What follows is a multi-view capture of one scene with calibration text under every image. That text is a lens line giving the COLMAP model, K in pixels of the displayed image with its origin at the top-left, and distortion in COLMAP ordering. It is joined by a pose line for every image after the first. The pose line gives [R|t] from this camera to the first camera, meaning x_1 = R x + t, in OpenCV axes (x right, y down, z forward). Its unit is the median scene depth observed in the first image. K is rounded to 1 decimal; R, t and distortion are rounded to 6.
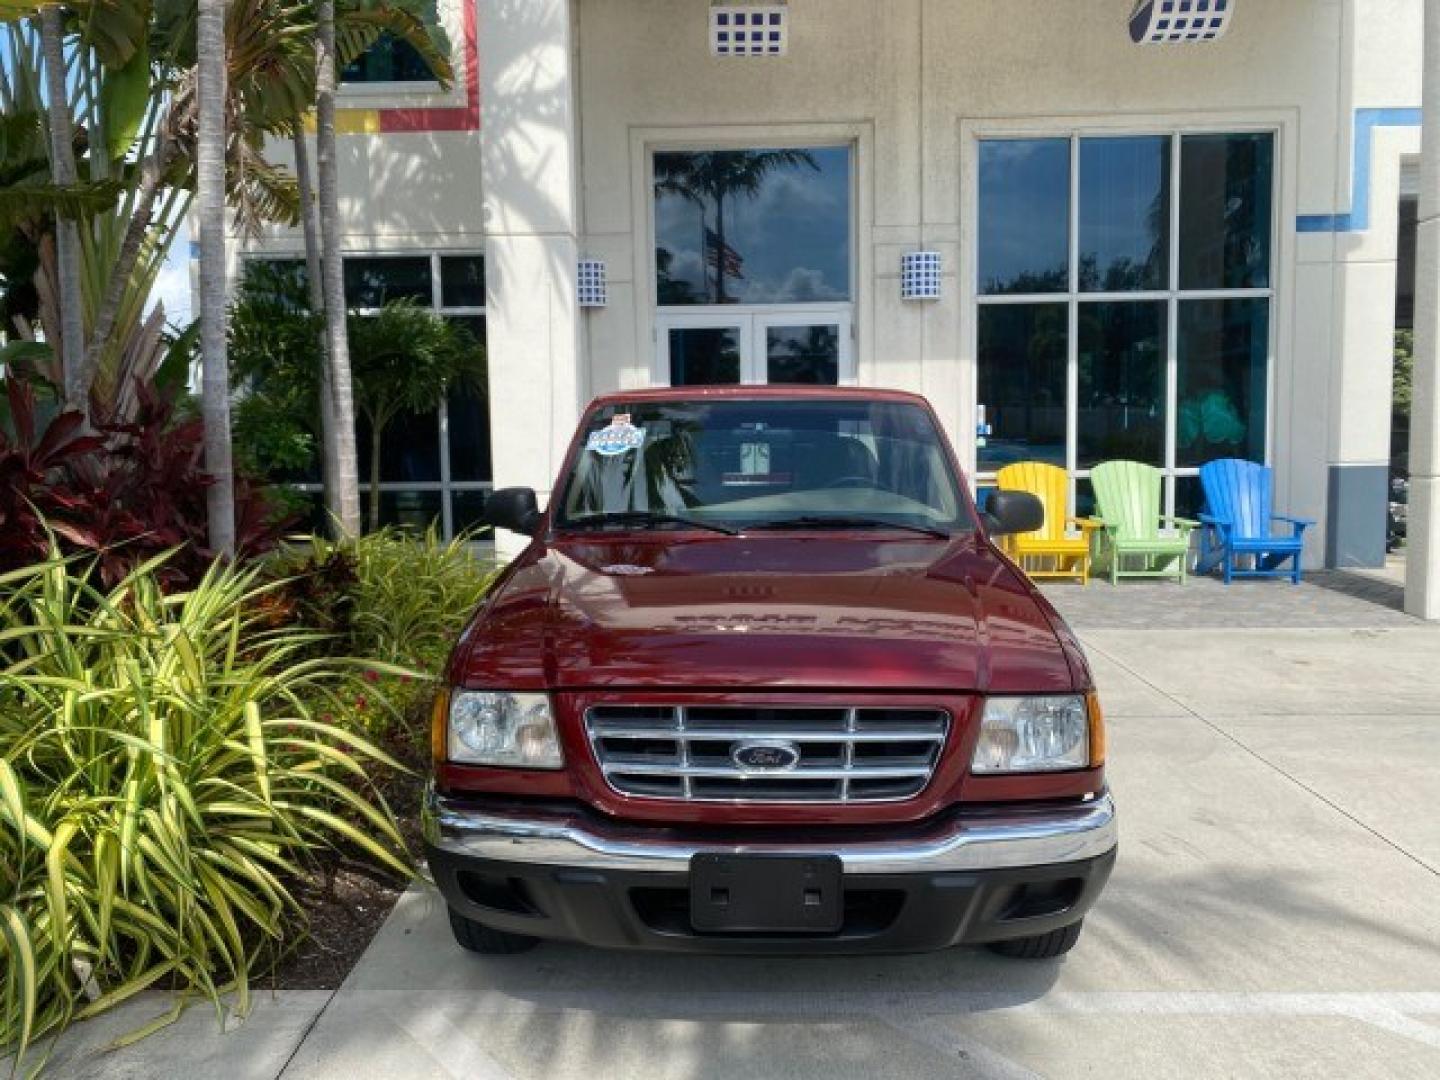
lens RADIAL K [[1127.2, 0, 707.2], [0, 1127.2, 528.9], [0, 0, 1]] dist [0.005084, -0.005865]
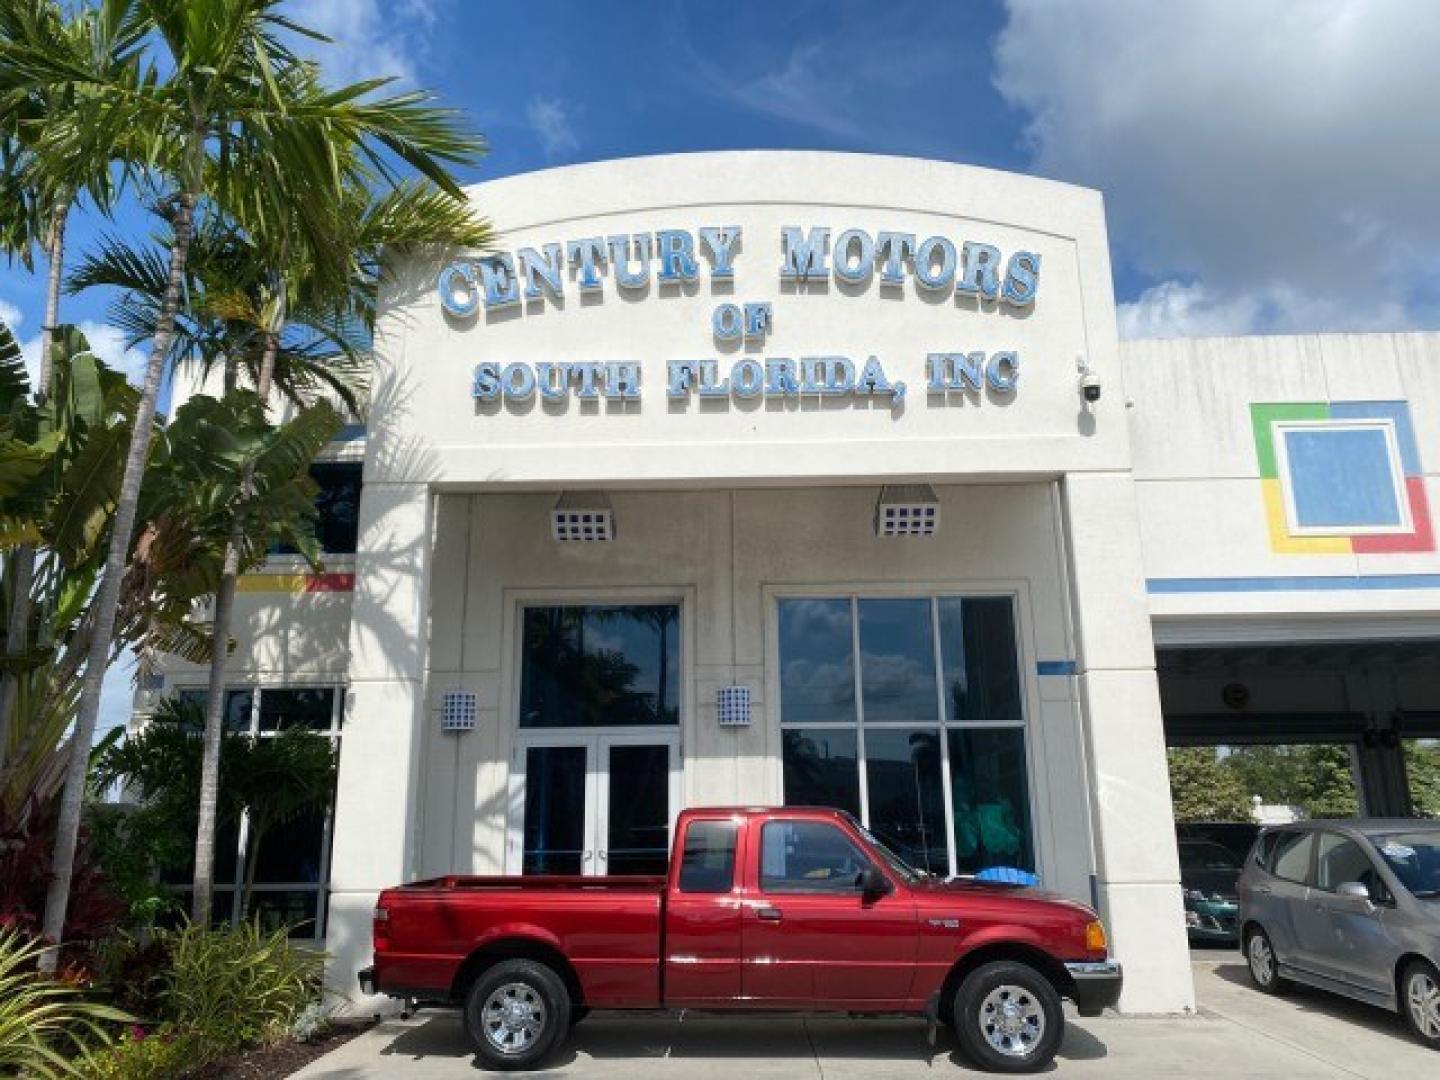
lens RADIAL K [[1120.0, 0, 717.3], [0, 1120.0, 534.9], [0, 0, 1]] dist [0.118618, -0.107602]
pose [[0.999833, 0.007332, -0.016759, 0.221003], [-0.012554, 0.941378, -0.337121, 0.015737], [0.013304, 0.337275, 0.941312, -0.250550]]
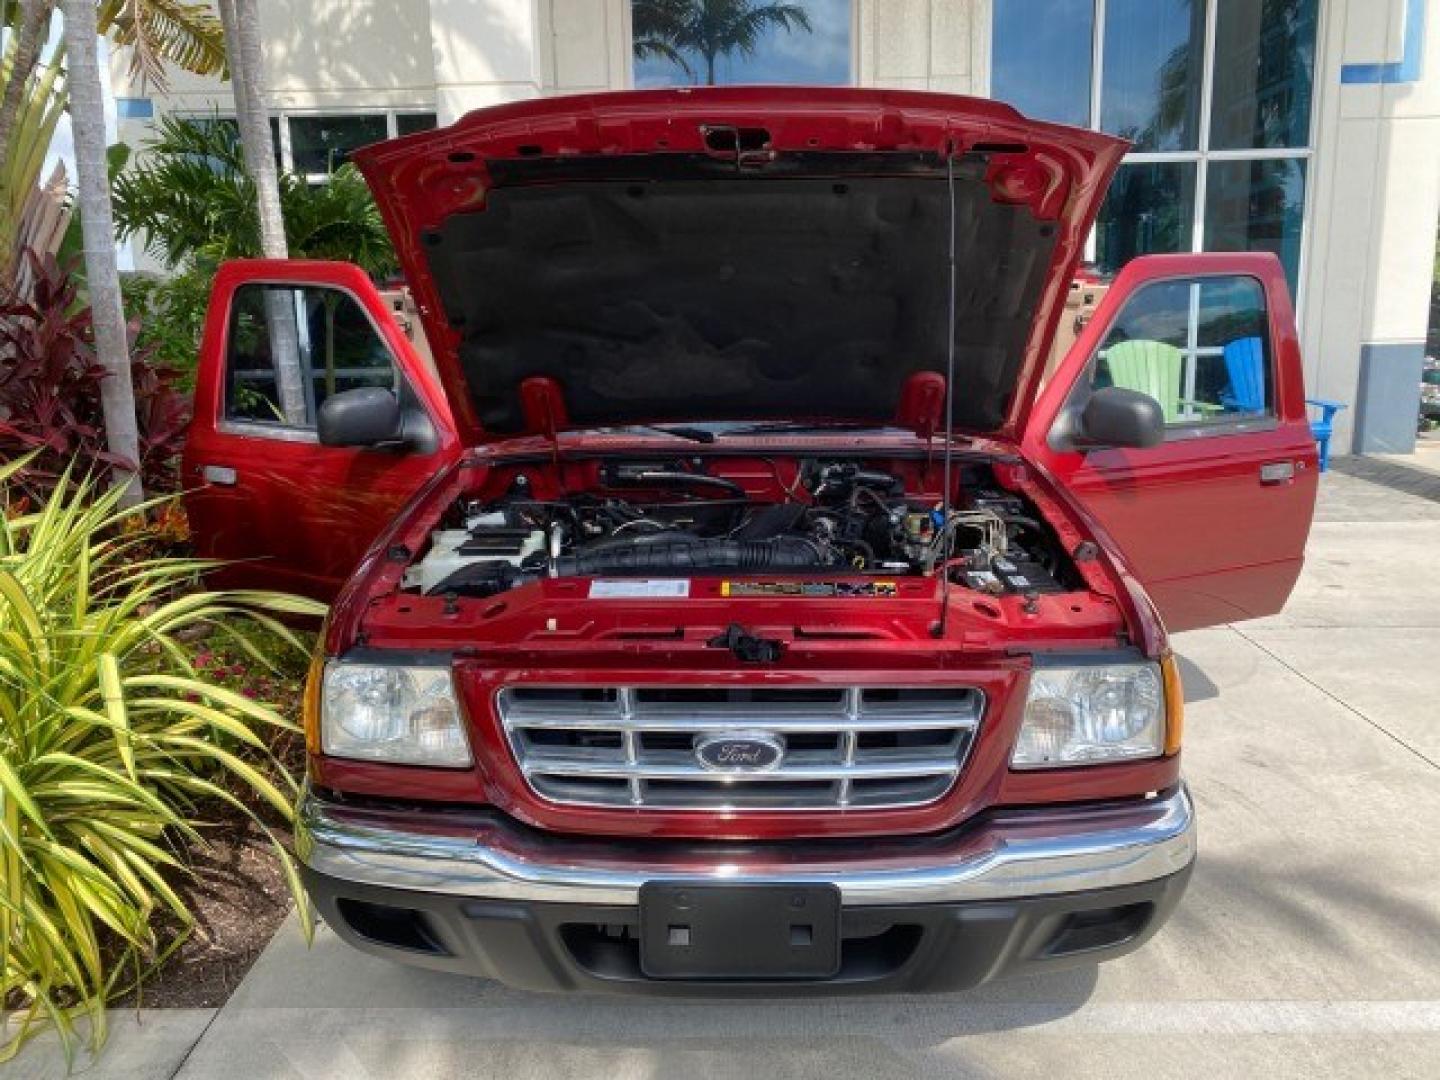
lens RADIAL K [[1124.0, 0, 717.5], [0, 1124.0, 530.8], [0, 0, 1]] dist [0.007015, -0.007689]
pose [[0.999903, -0.007436, 0.011800, 0.008605], [0.006120, 0.994144, 0.107895, -0.007331], [-0.012533, -0.107812, 0.994092, 0.079436]]
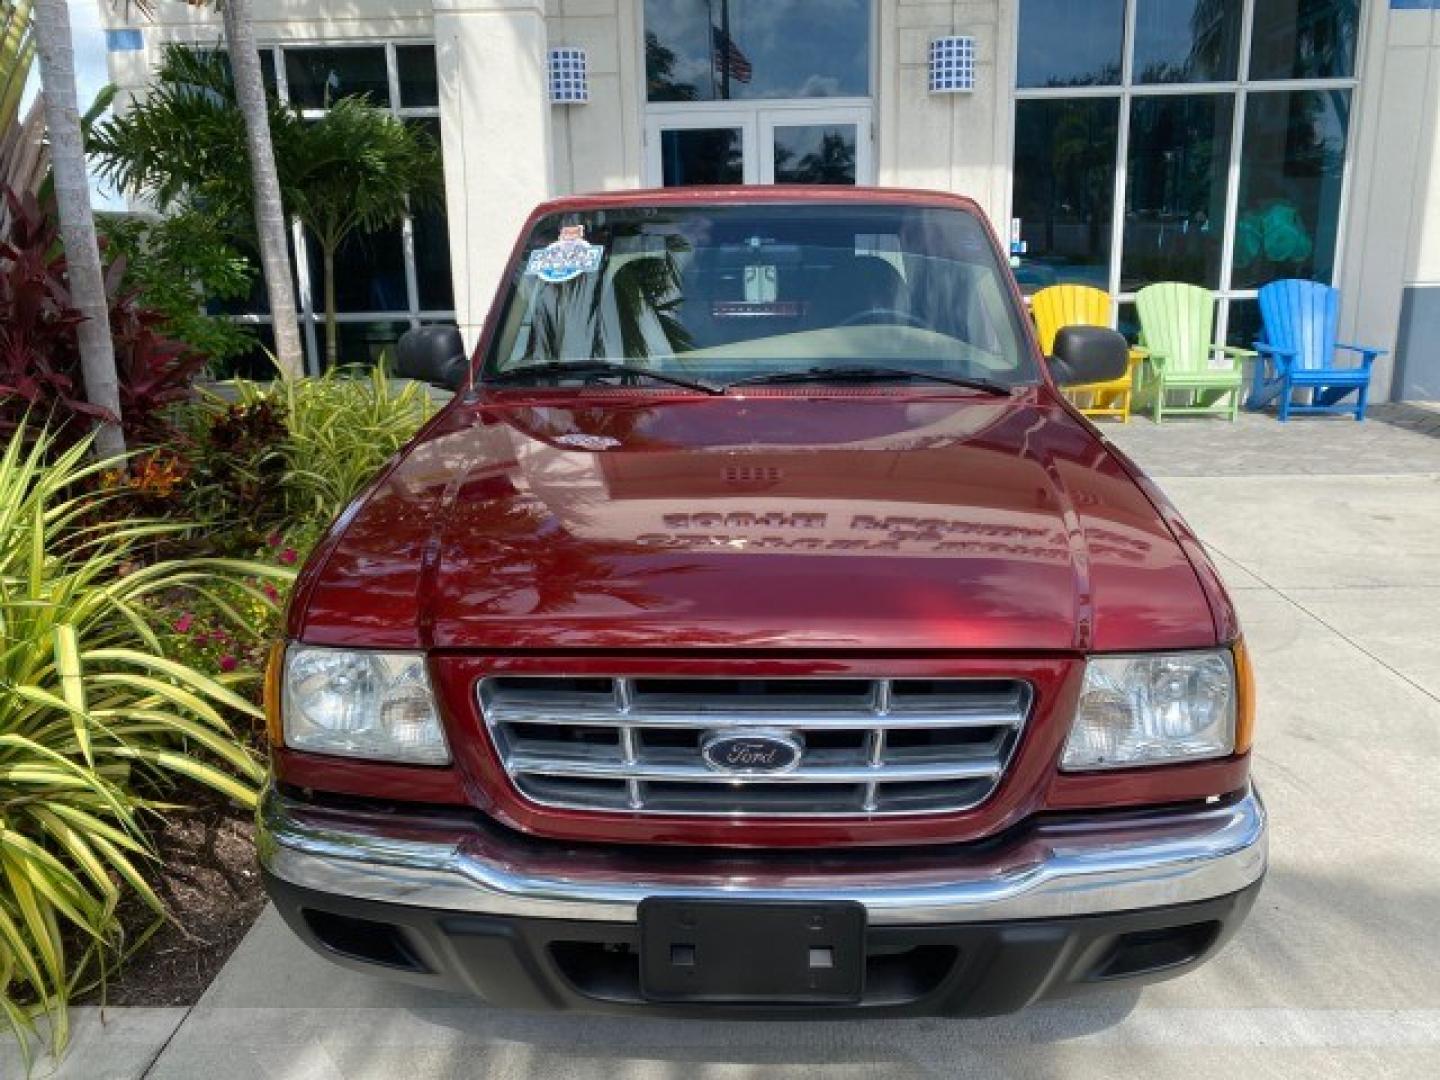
lens RADIAL K [[1124.0, 0, 717.5], [0, 1124.0, 530.8], [0, 0, 1]] dist [0.007015, -0.007689]
pose [[0.999979, -0.006355, -0.000782, 0.009651], [0.006400, 0.987839, 0.155351, -0.008143], [-0.000214, -0.155353, 0.987859, 0.107878]]
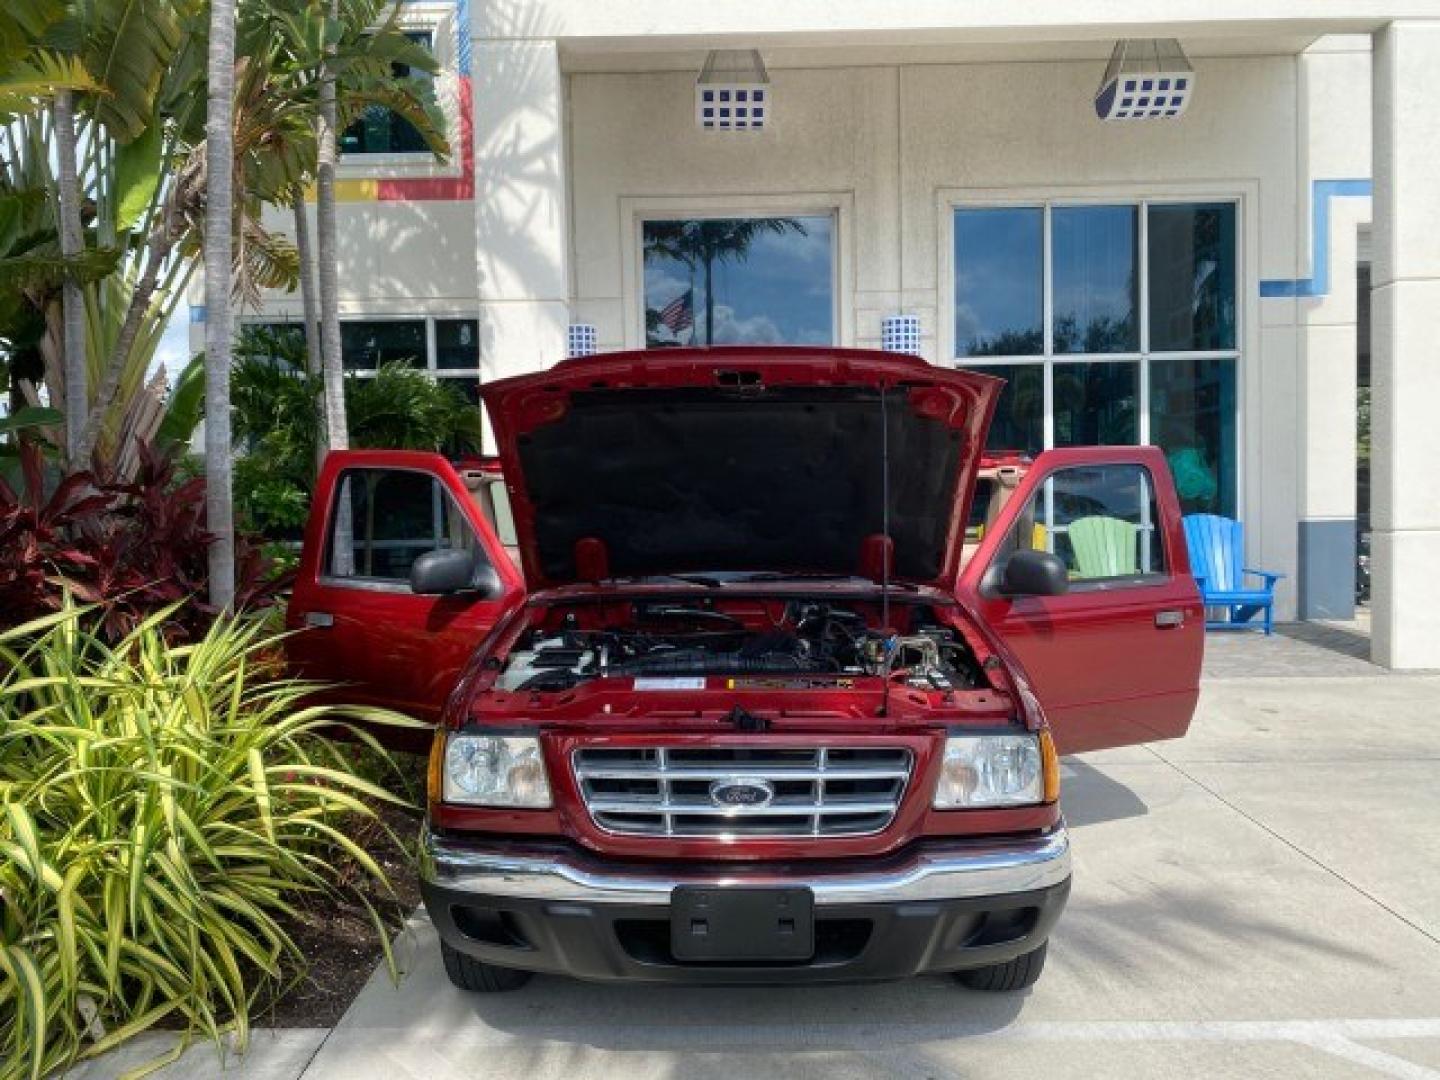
lens RADIAL K [[1124.0, 0, 717.5], [0, 1124.0, 530.8], [0, 0, 1]] dist [0.007015, -0.007689]
pose [[0.999856, -0.003530, 0.016608, 0.003499], [0.004328, 0.998828, -0.048213, 0.001057], [-0.016419, 0.048278, 0.998699, -0.022421]]
